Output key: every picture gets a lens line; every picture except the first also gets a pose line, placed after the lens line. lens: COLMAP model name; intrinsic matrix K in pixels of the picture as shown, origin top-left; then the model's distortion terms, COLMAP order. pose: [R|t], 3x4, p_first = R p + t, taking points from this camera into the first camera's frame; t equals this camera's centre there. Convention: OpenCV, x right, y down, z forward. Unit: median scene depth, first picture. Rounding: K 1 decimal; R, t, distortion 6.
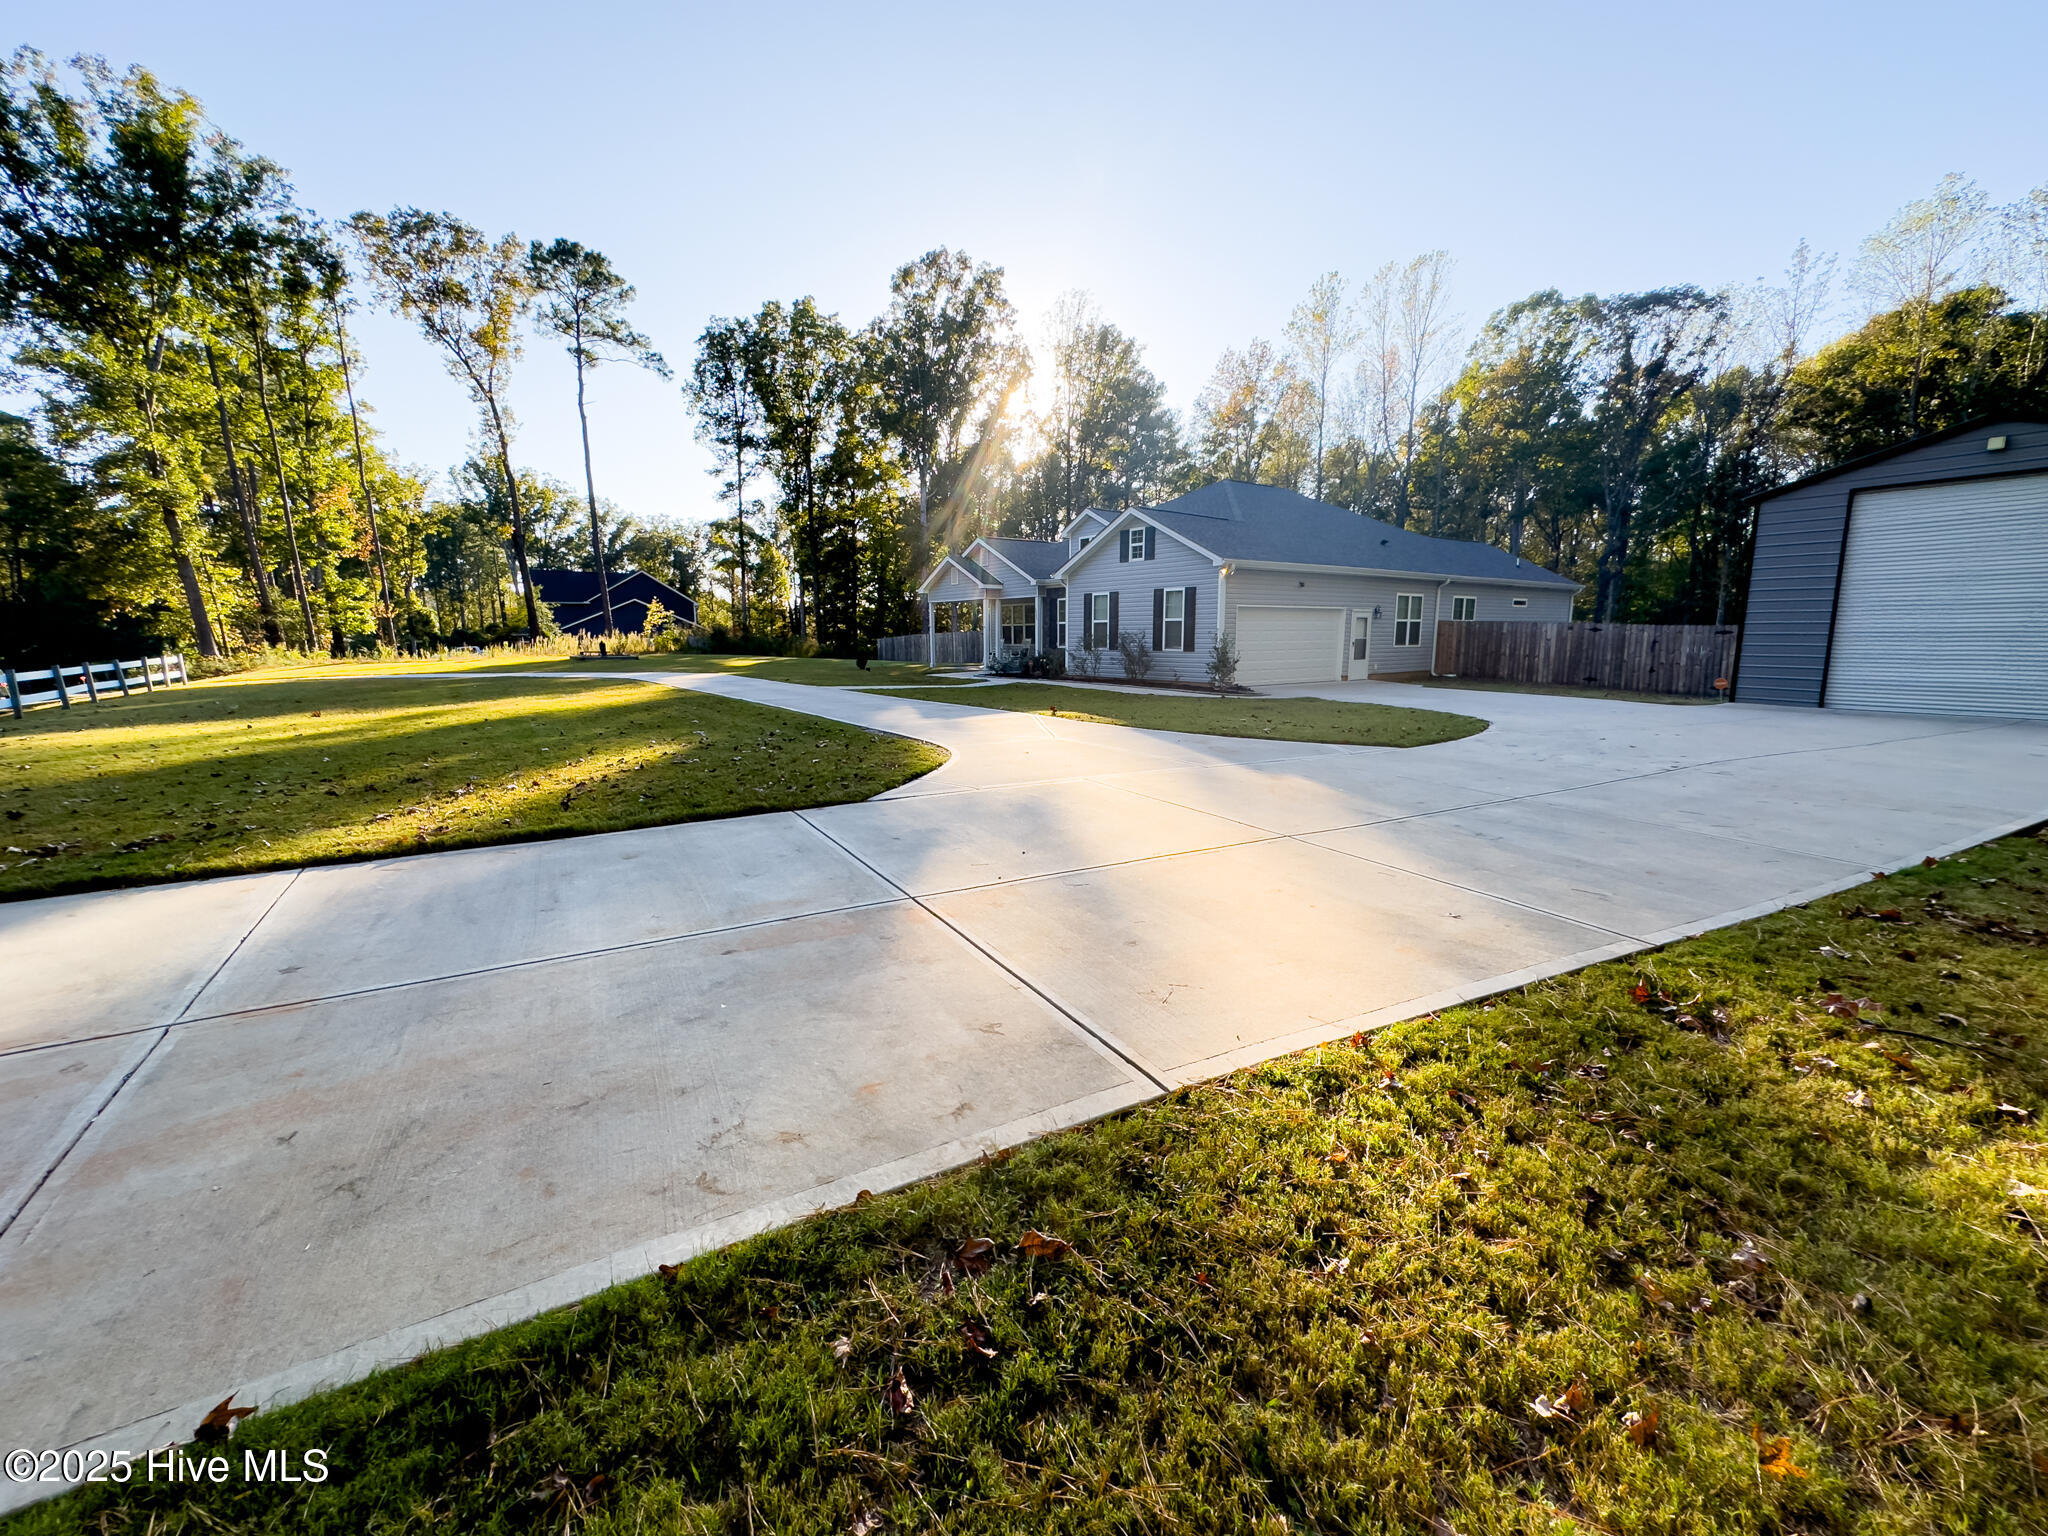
lens RADIAL K [[836.2, 0, 1024.0], [0, 836.2, 768.0], [0, 0, 1]] dist [-0.002063, 0.000271]
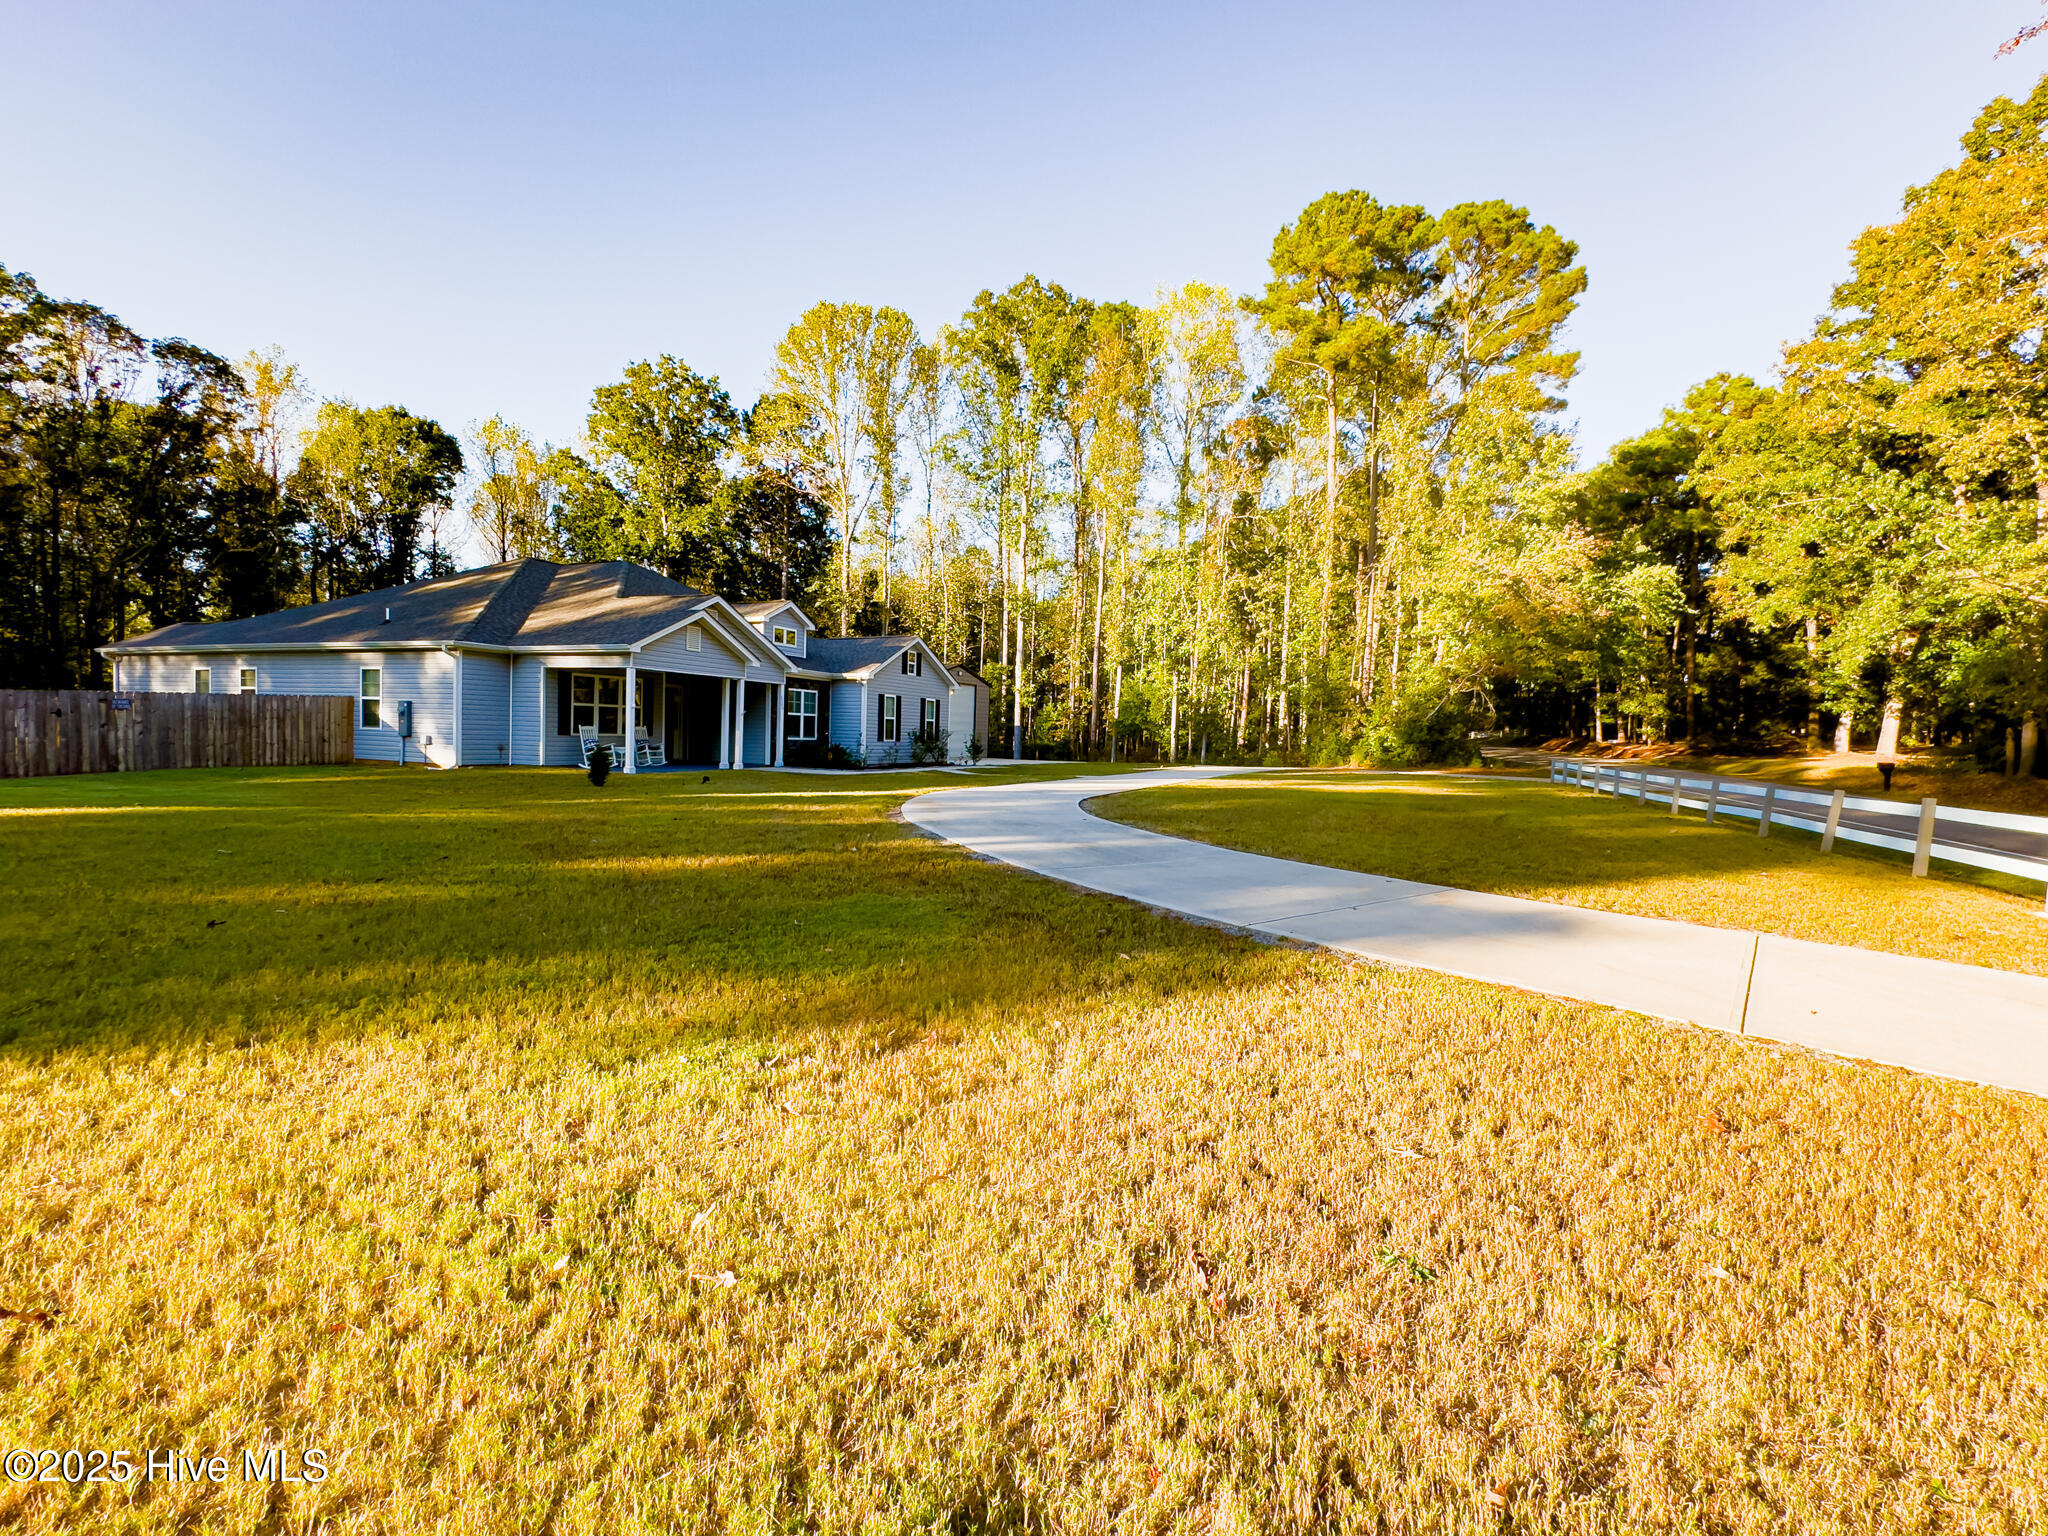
lens RADIAL K [[889.5, 0, 1022.2], [0, 889.5, 766.3], [0, 0, 1]] dist [-0.000899, -0.000275]
pose [[-0.501072, -0.039368, 0.864509, -0.572217], [0.108791, 0.988174, 0.108055, -0.115950], [-0.858540, 0.148194, -0.490864, 0.760248]]
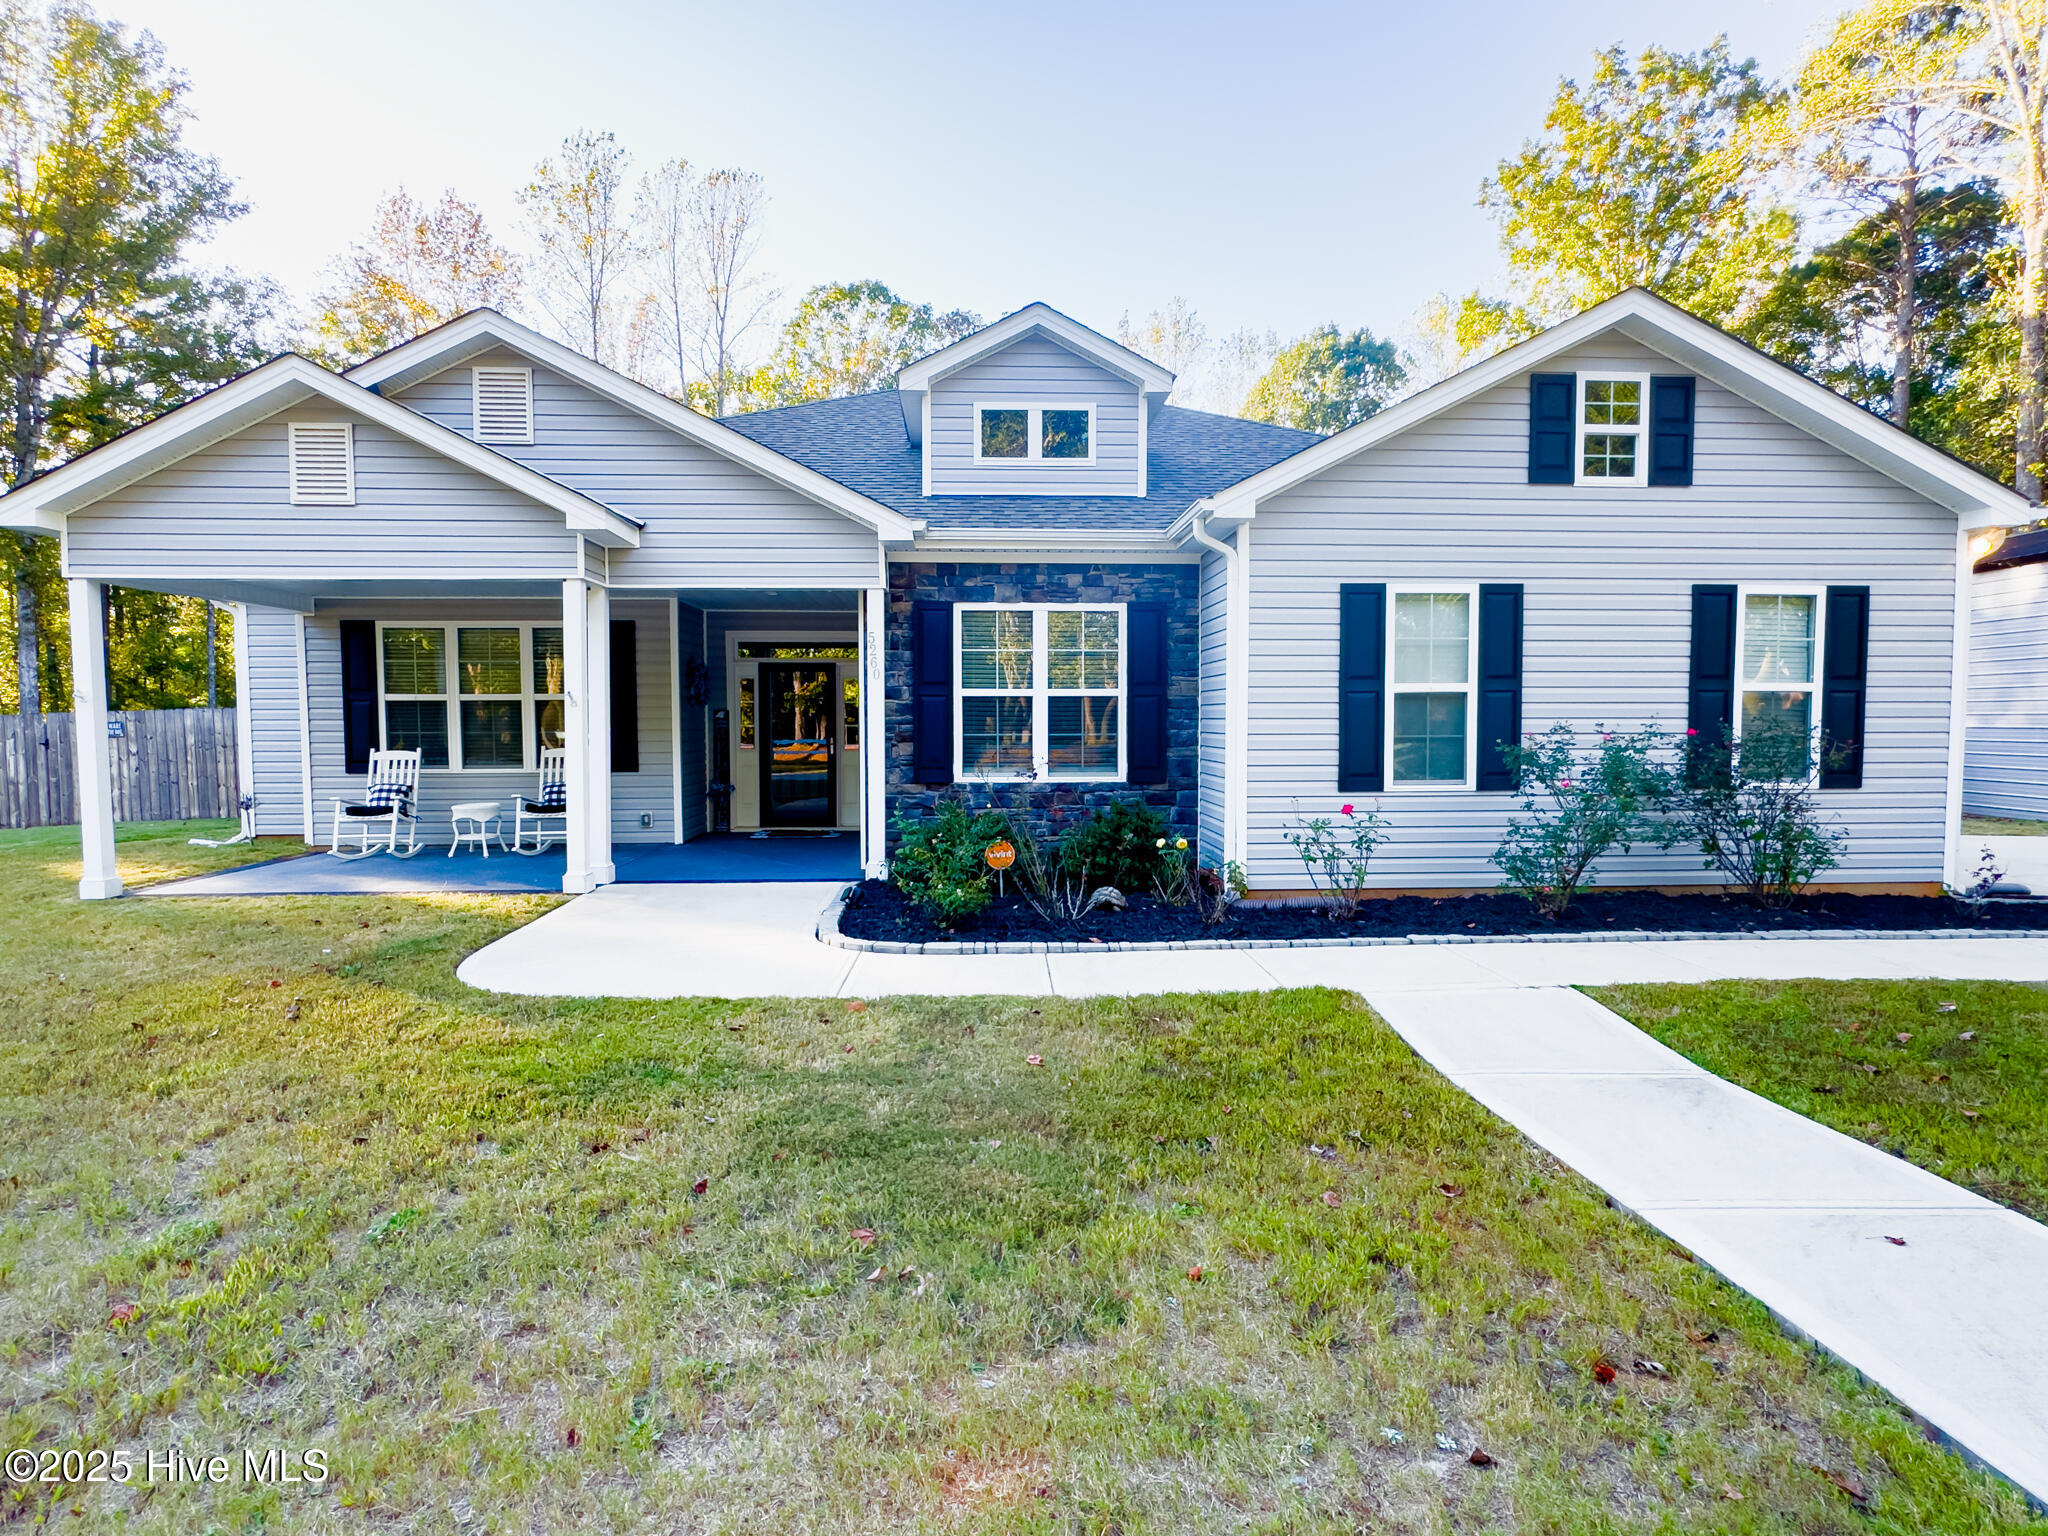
lens RADIAL K [[1054.4, 0, 1027.1], [0, 1054.4, 769.1], [0, 0, 1]] dist [-0.002348, 0.000019]
pose [[0.553017, -0.037101, 0.832344, -0.138162], [0.130653, 0.990510, -0.042656, -0.078359], [-0.822862, 0.132338, 0.552616, 0.475746]]
